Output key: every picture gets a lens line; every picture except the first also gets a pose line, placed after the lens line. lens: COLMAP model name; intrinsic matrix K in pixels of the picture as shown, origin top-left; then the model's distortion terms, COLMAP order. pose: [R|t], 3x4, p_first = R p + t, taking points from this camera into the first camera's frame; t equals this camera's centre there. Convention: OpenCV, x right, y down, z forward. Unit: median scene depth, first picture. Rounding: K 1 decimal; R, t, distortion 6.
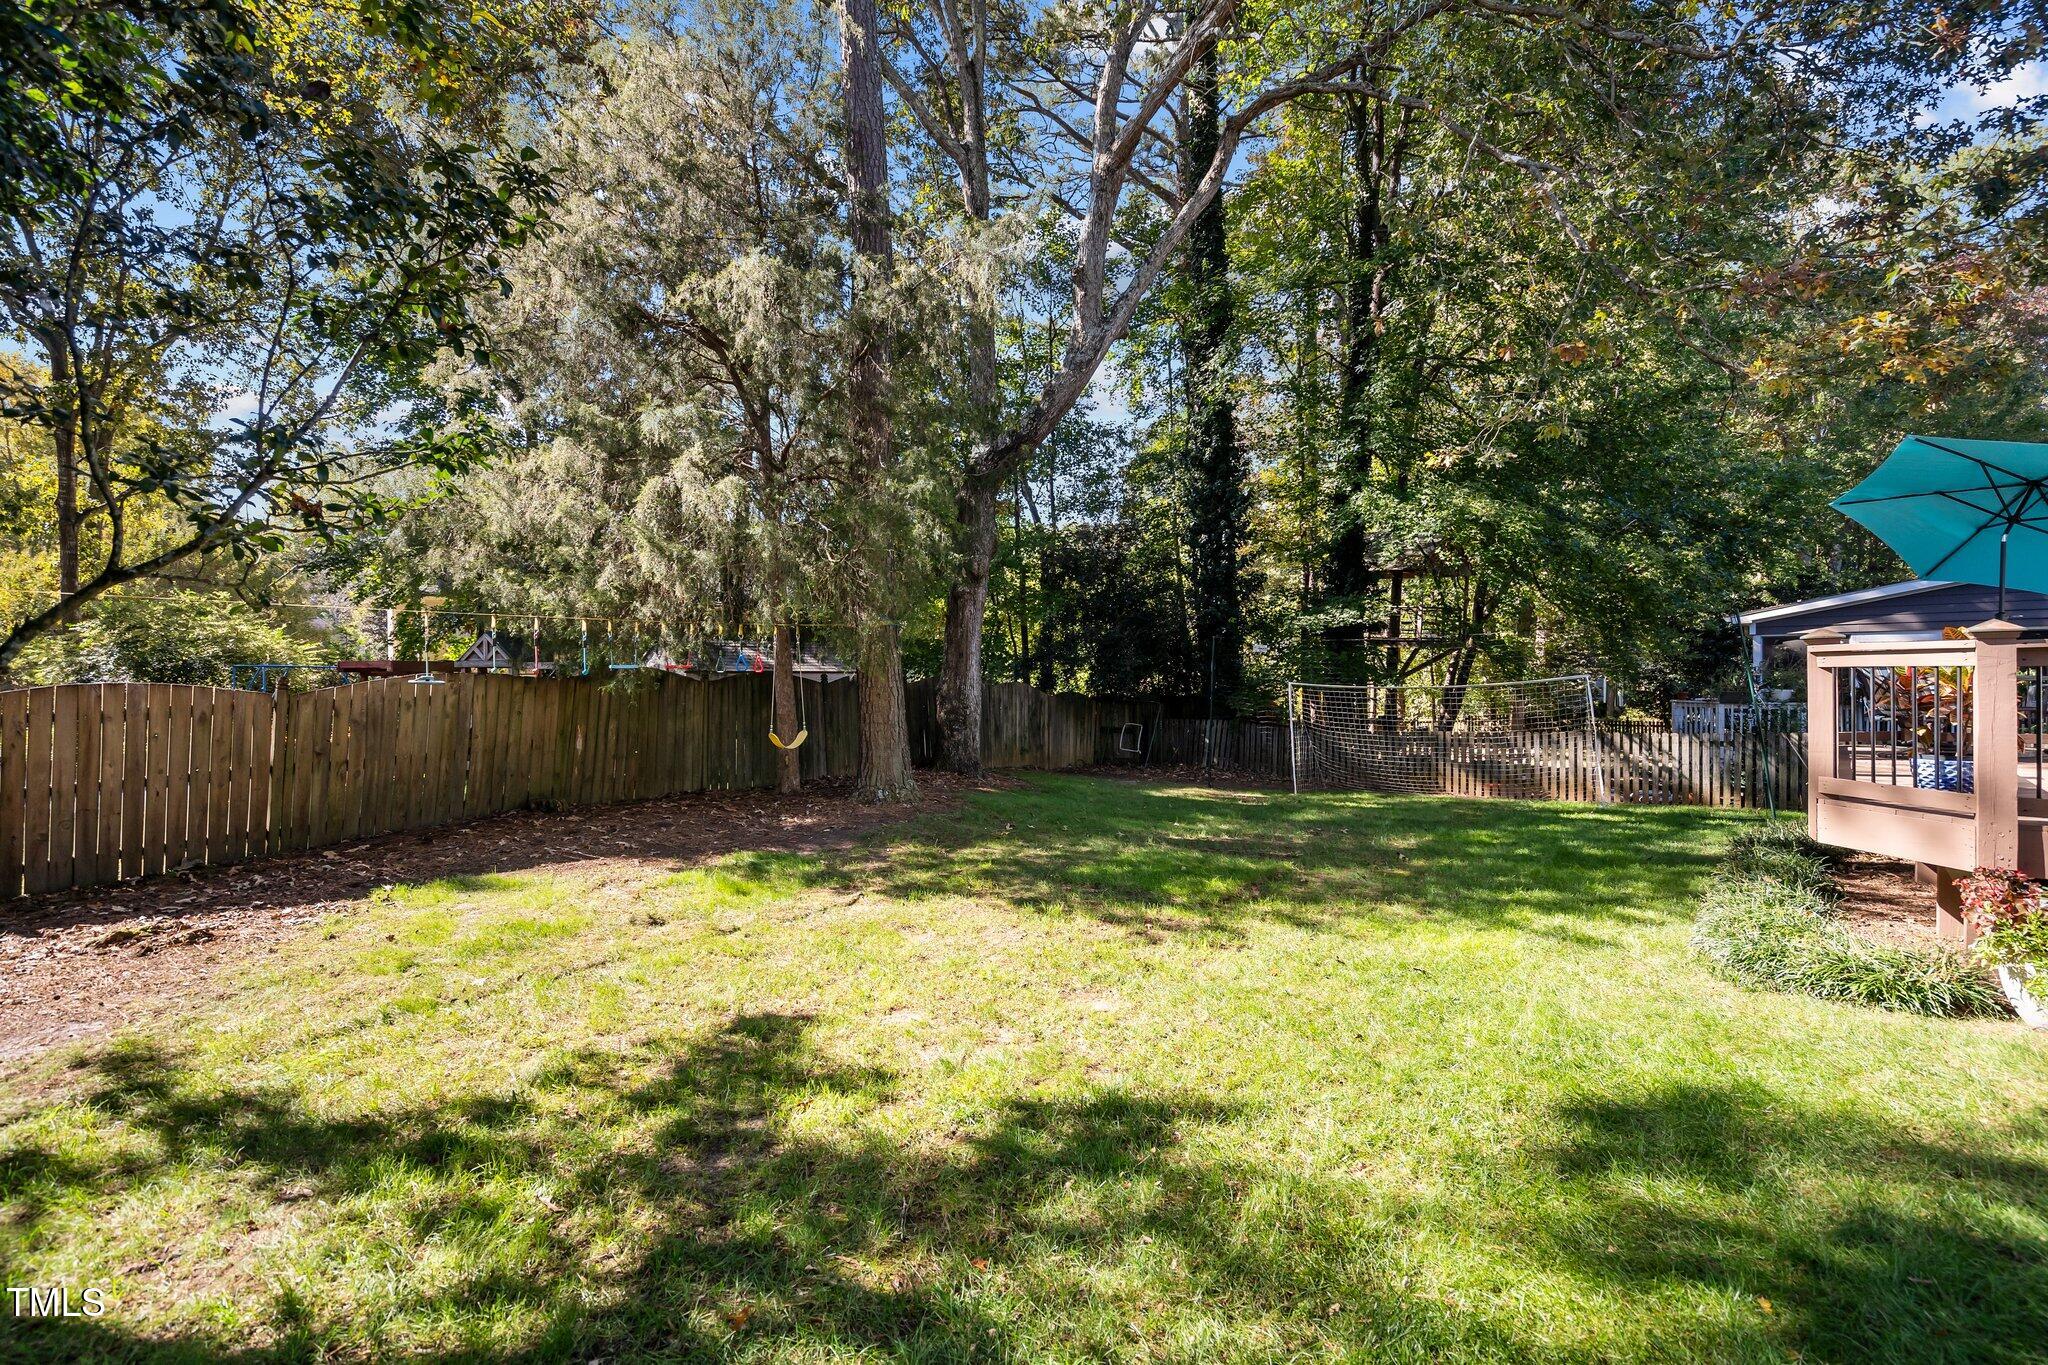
lens RADIAL K [[939.5, 0, 1022.9], [0, 939.5, 678.3], [0, 0, 1]] dist [0.000429, 0.000112]
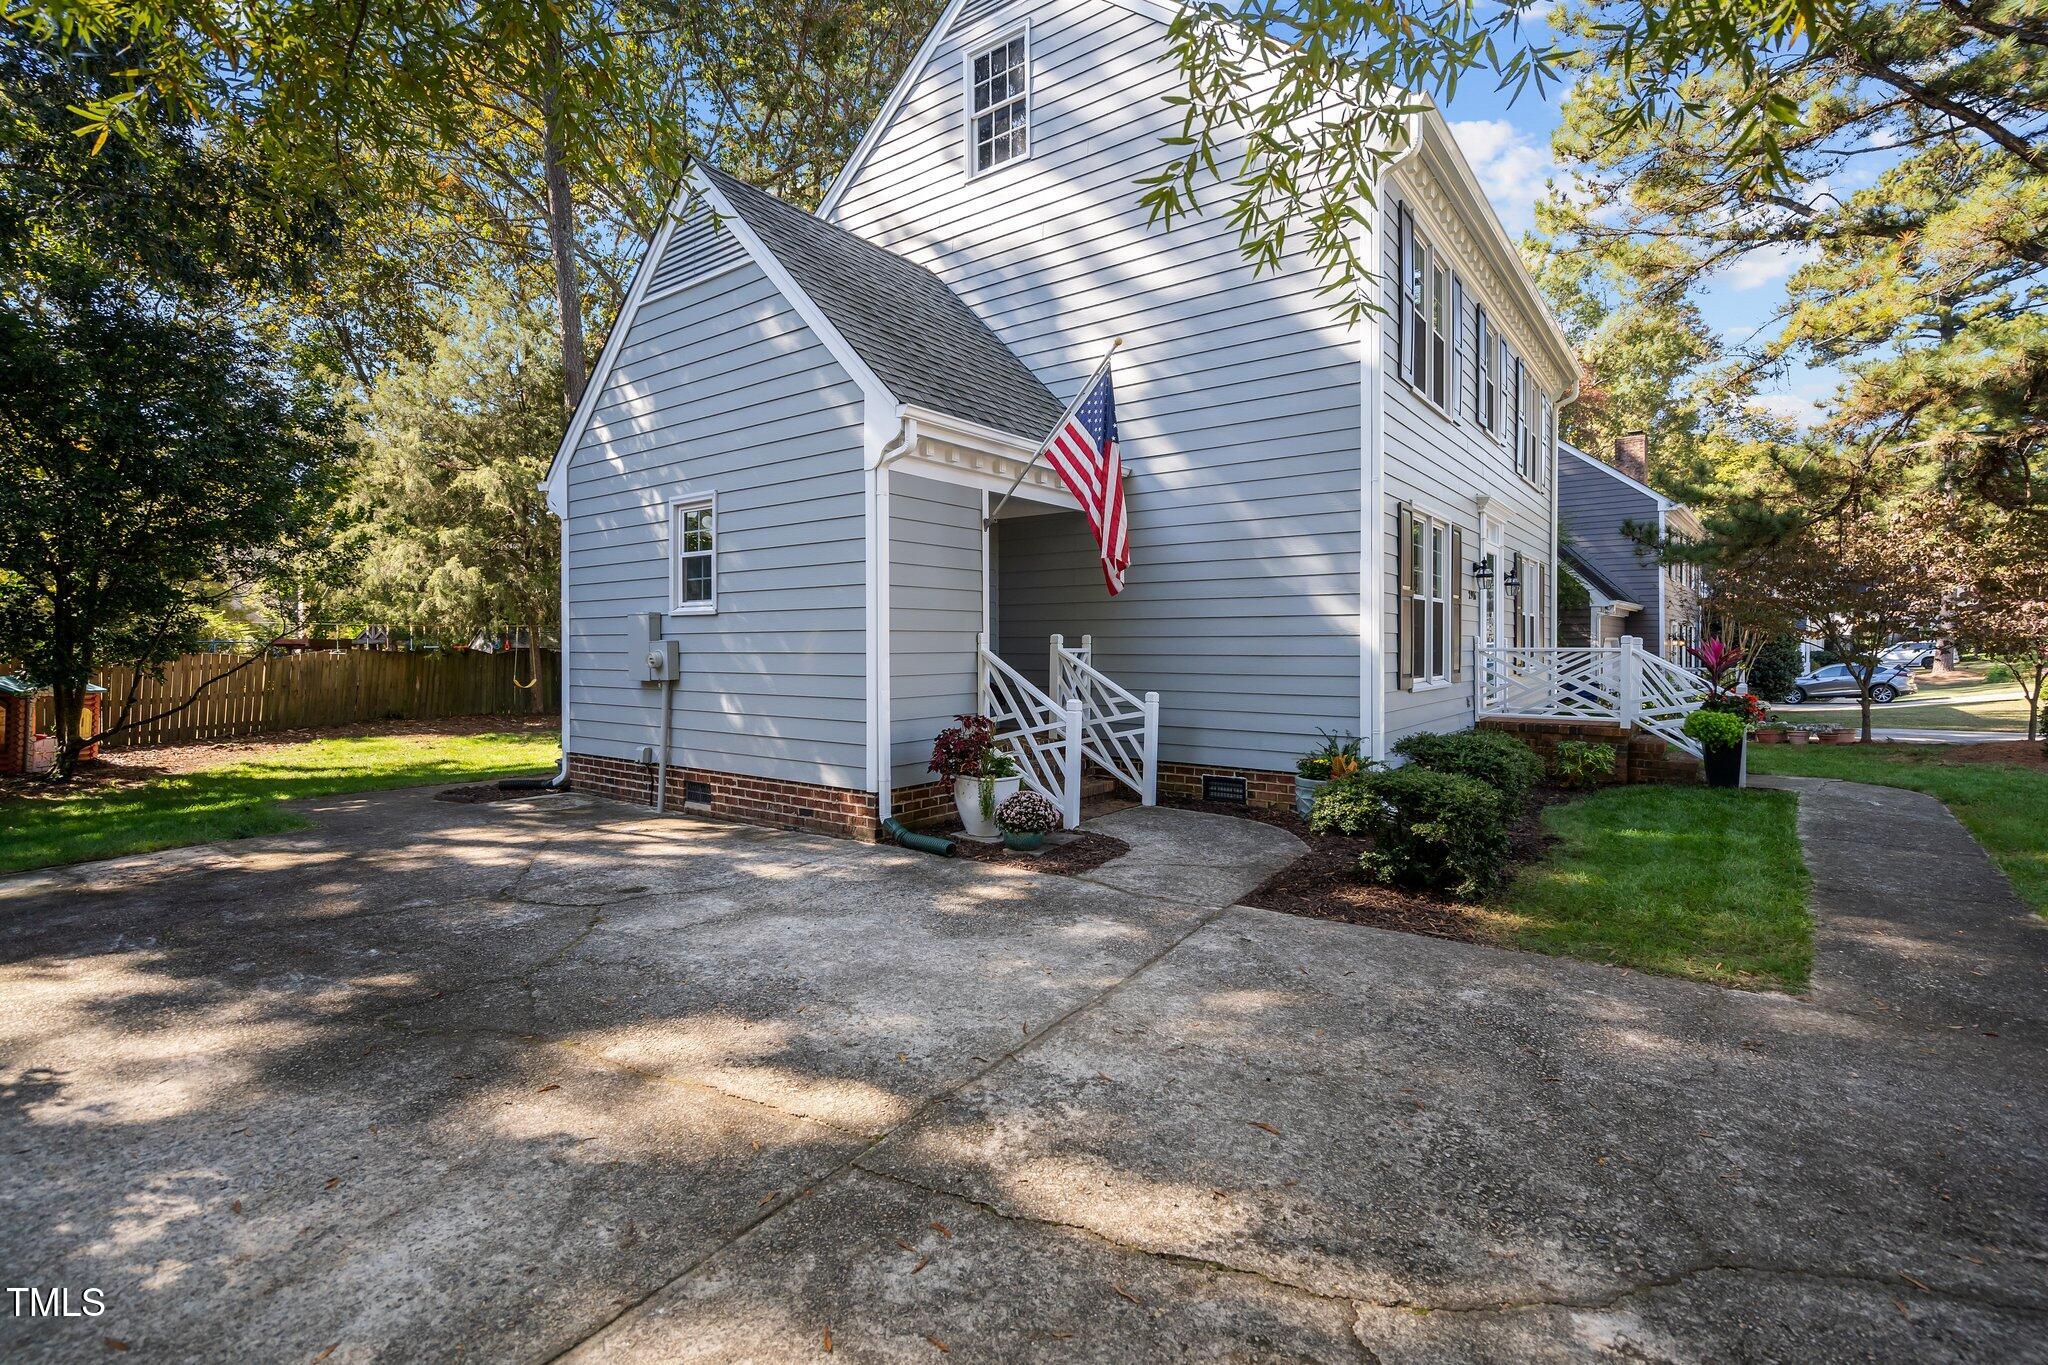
lens RADIAL K [[939.5, 0, 1024.0], [0, 939.5, 671.6], [0, 0, 1]] dist [0.000429, 0.000112]
pose [[0.997186, 0.006104, 0.074716, 0.759231], [-0.007350, 0.999838, 0.016404, 0.000024], [-0.074604, -0.016907, 0.997070, -1.242911]]
